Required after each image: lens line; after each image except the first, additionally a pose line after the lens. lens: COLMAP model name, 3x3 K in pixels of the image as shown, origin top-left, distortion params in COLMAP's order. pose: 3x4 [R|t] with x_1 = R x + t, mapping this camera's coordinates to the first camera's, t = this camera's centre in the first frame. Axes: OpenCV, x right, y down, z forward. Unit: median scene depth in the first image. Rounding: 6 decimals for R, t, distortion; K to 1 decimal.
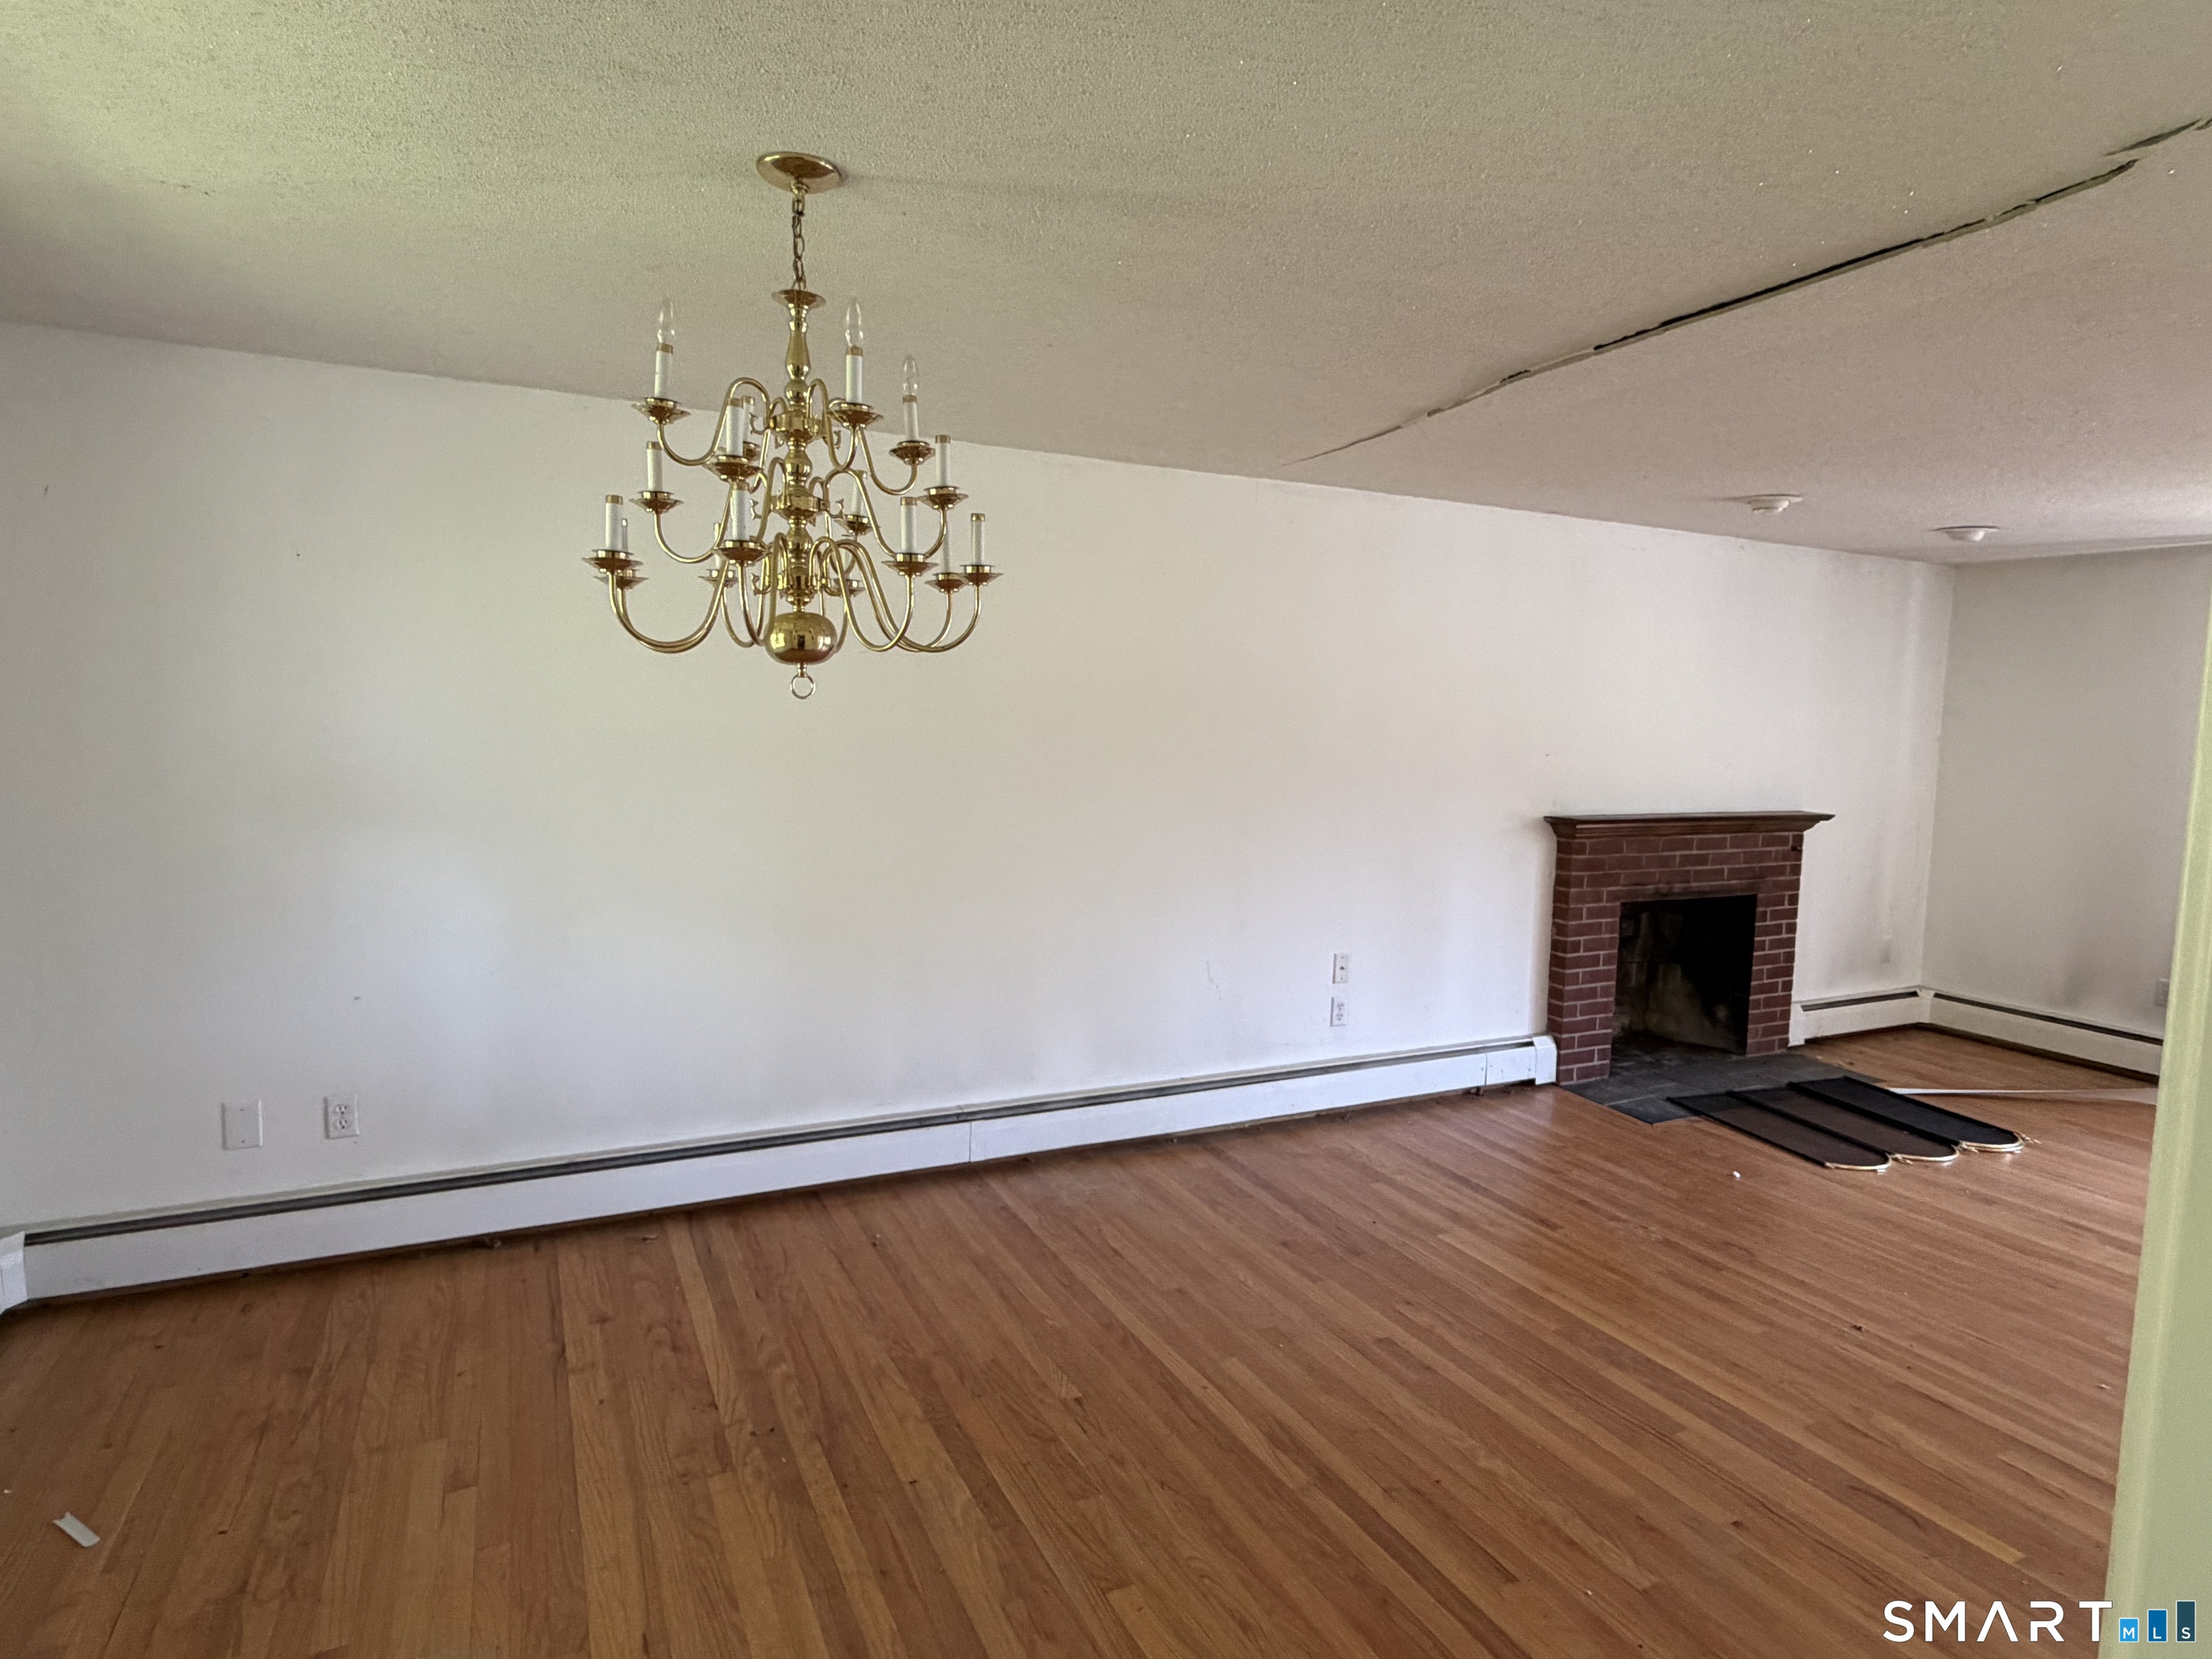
lens RADIAL K [[1204.9, 0, 1103.5], [0, 1204.9, 828.1], [0, 0, 1]] dist [-0.004193, -0.001134]
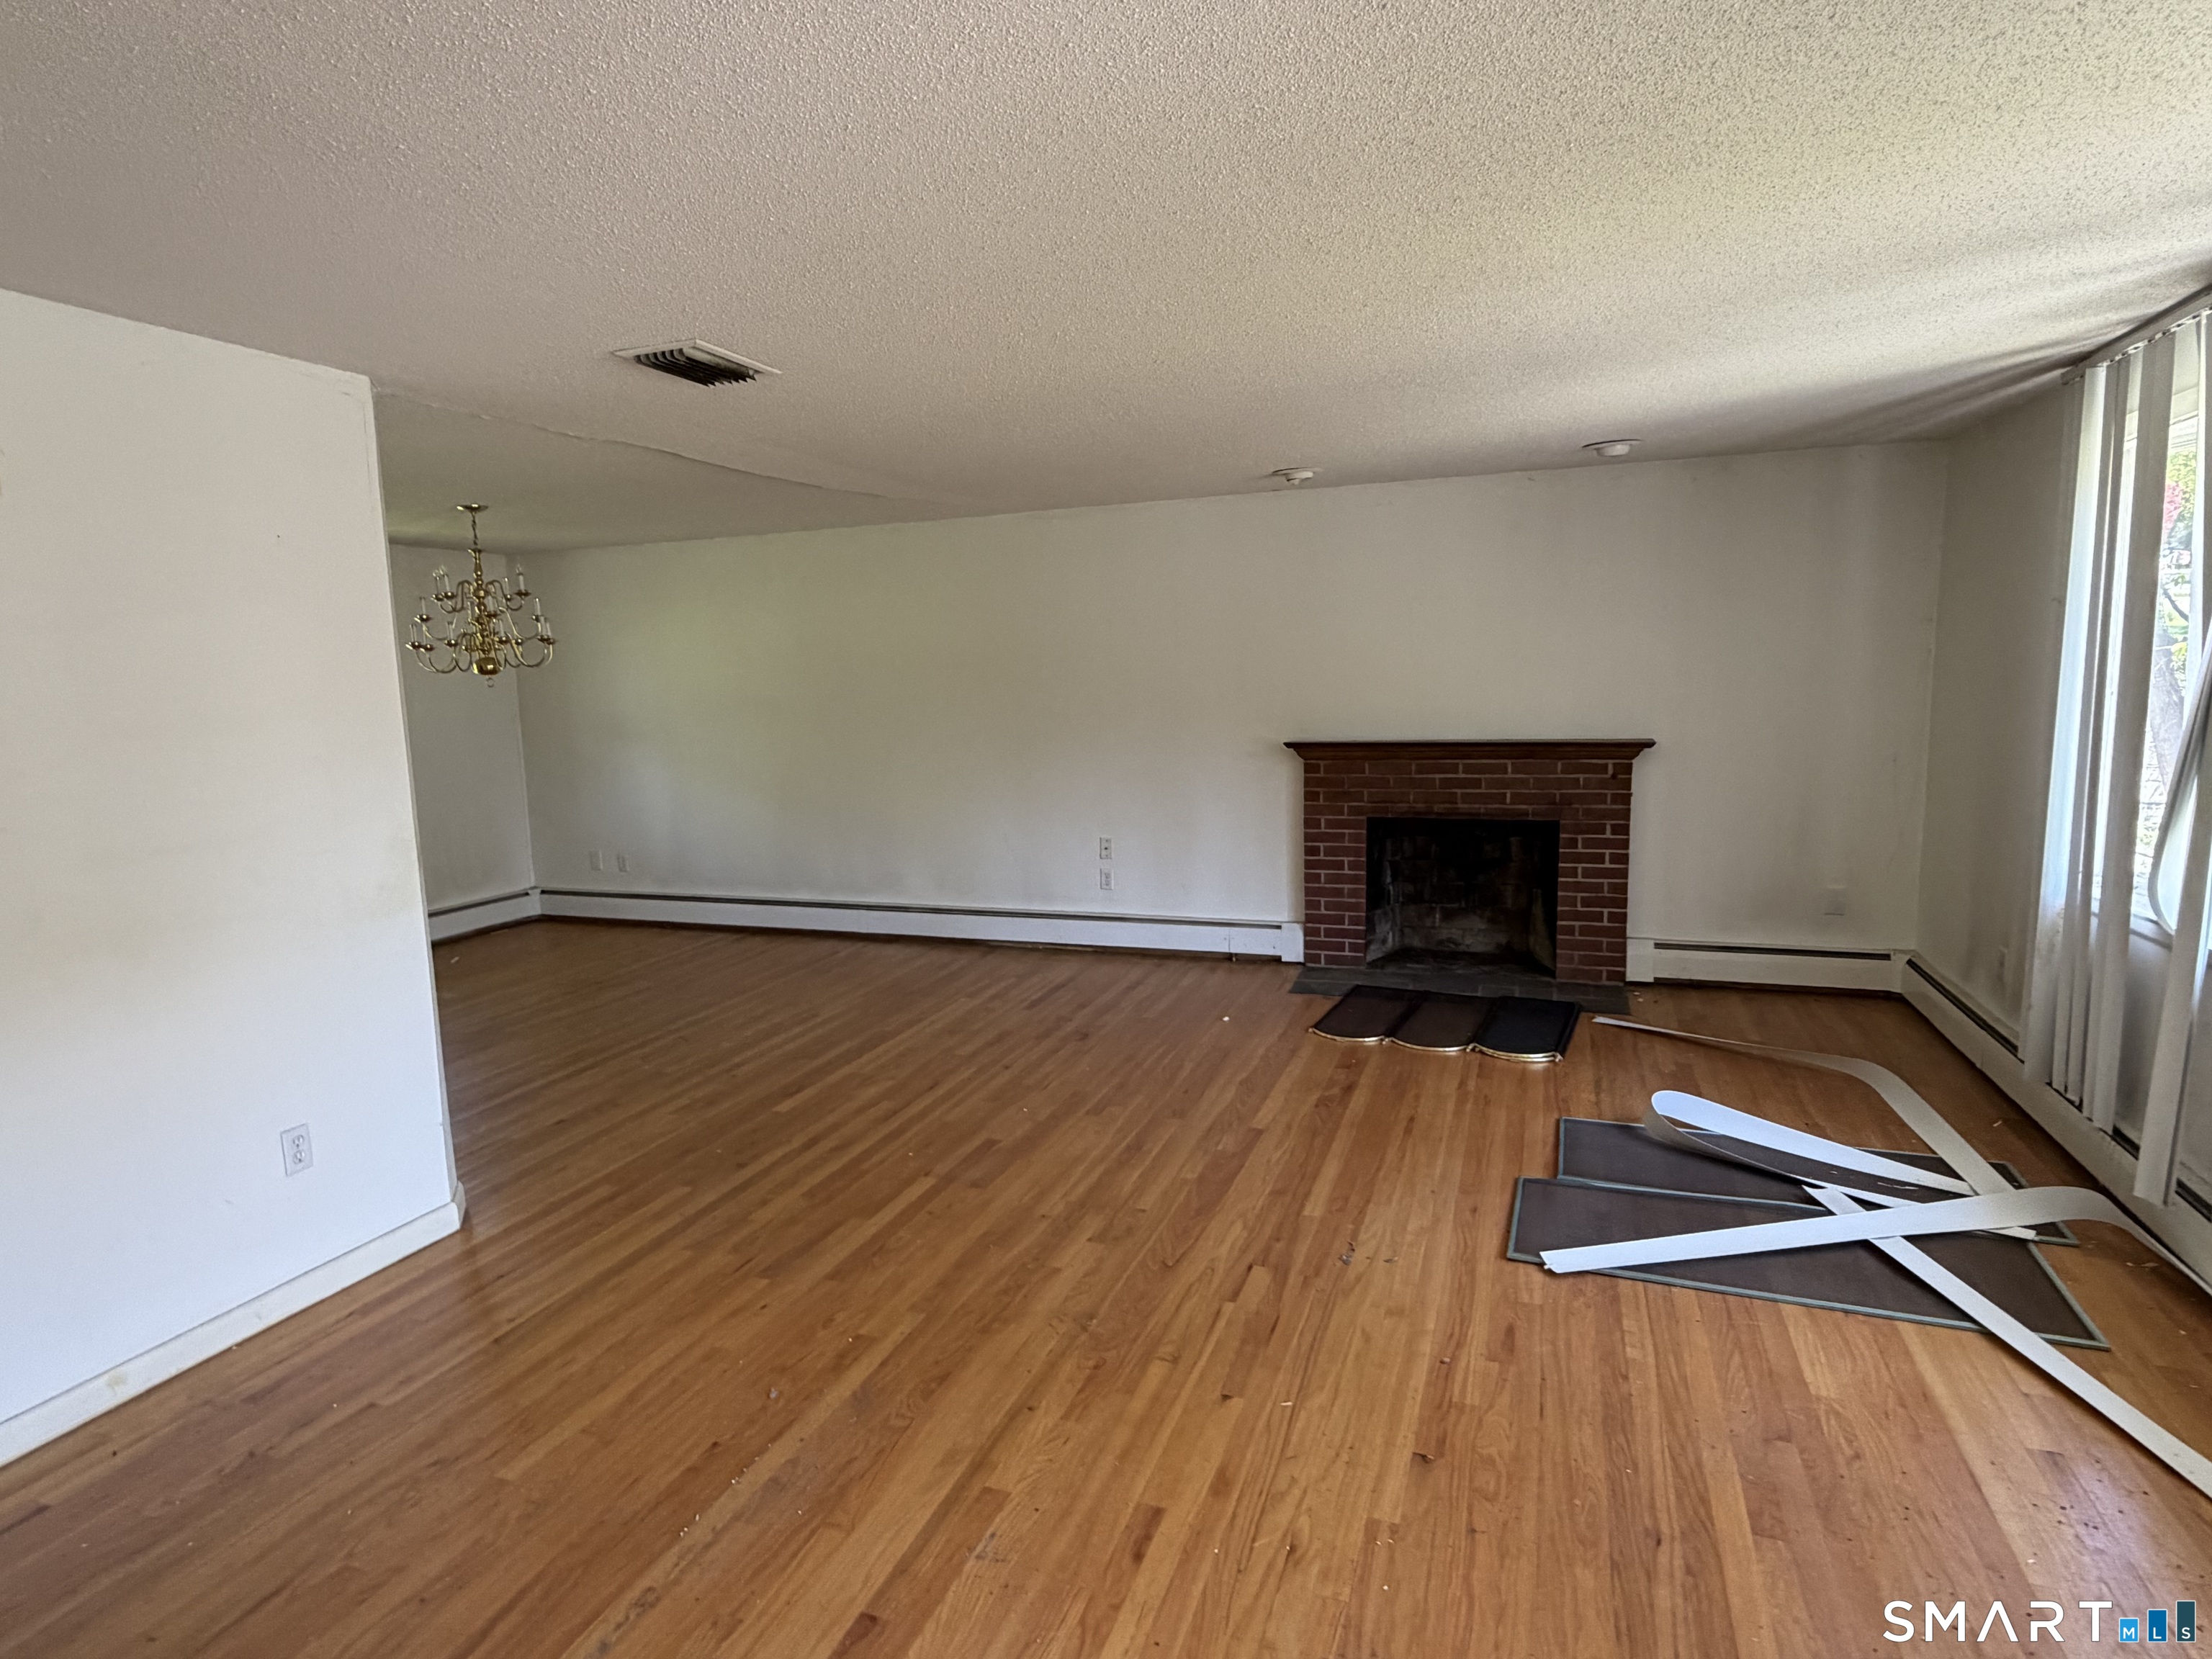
lens RADIAL K [[1204.9, 0, 1100.8], [0, 1204.9, 832.1], [0, 0, 1]] dist [-0.004193, -0.001134]
pose [[0.691366, 0.051848, -0.720642, 1.084661], [-0.022080, 0.998472, 0.050653, 0.023508], [0.722168, -0.019108, 0.691454, 0.020861]]
